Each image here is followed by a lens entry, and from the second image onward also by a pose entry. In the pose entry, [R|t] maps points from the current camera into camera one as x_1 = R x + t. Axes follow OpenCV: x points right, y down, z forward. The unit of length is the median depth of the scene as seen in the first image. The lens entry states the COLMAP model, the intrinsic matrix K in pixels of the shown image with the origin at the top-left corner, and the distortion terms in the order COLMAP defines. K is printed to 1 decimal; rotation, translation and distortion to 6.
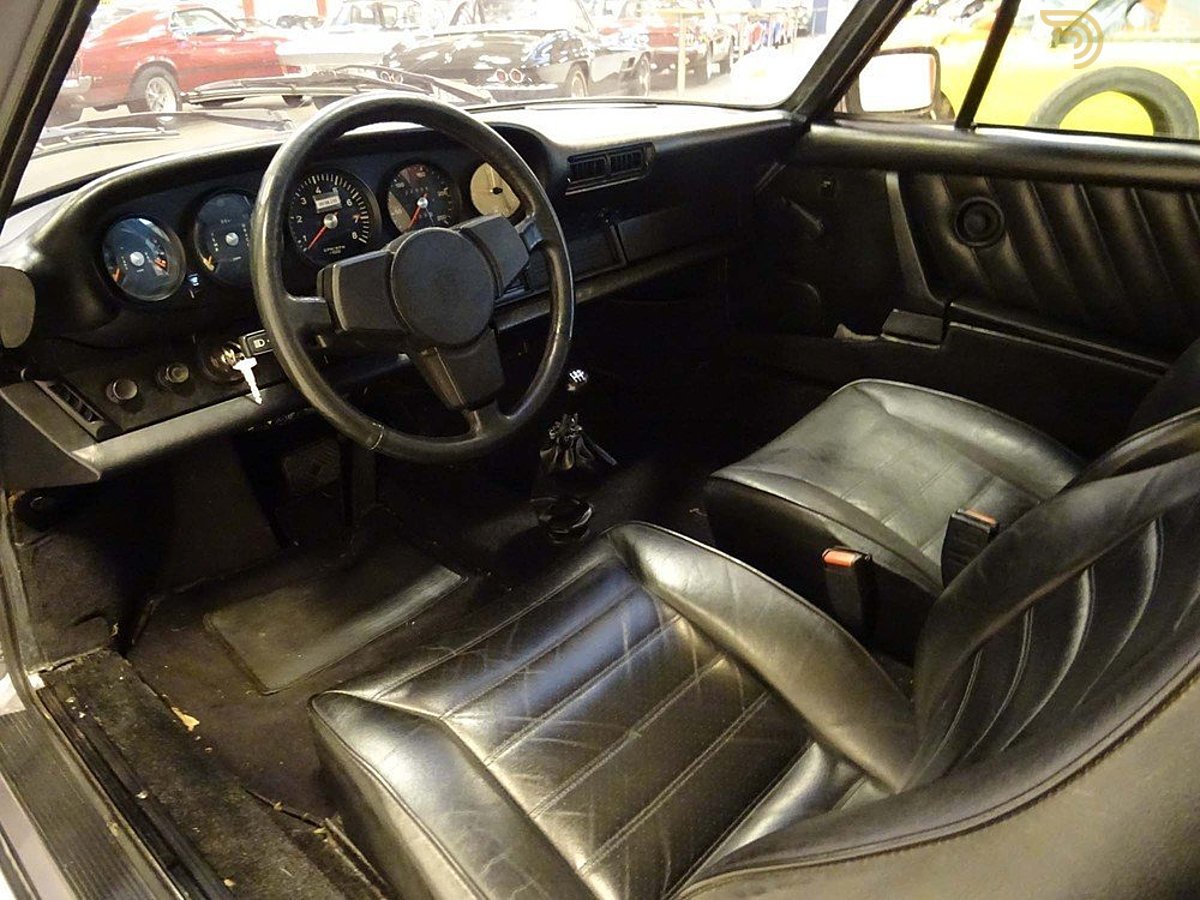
lens RADIAL K [[849.8, 0, 602.0], [0, 849.8, 448.2], [0, 0, 1]] dist [-0.008783, 0.000785]
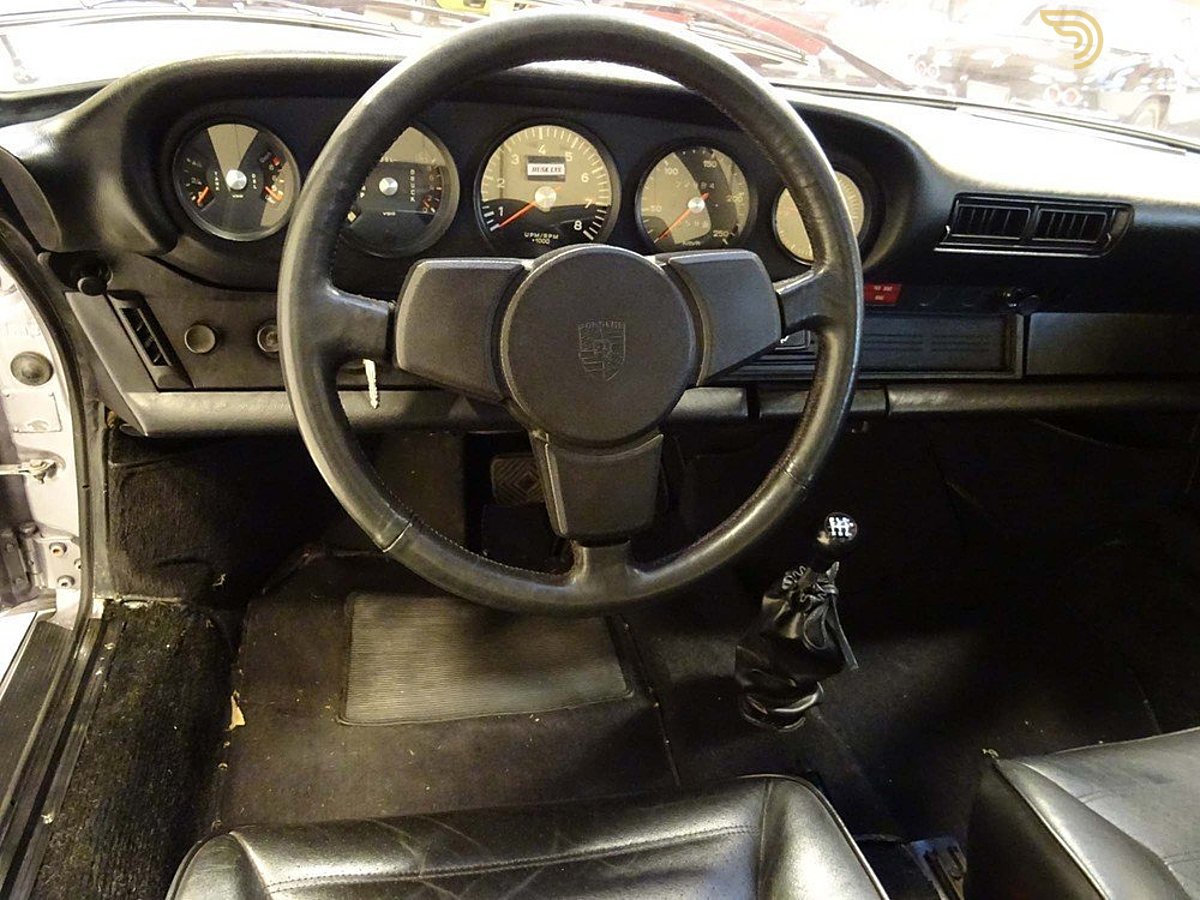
lens RADIAL K [[849.8, 0, 602.0], [0, 849.8, 448.2], [0, 0, 1]] dist [-0.008783, 0.000785]
pose [[0.821623, 0.370715, -0.433020, 0.091966], [-0.365438, 0.925557, 0.098994, -0.160897], [0.437483, 0.076906, 0.895932, 0.410126]]
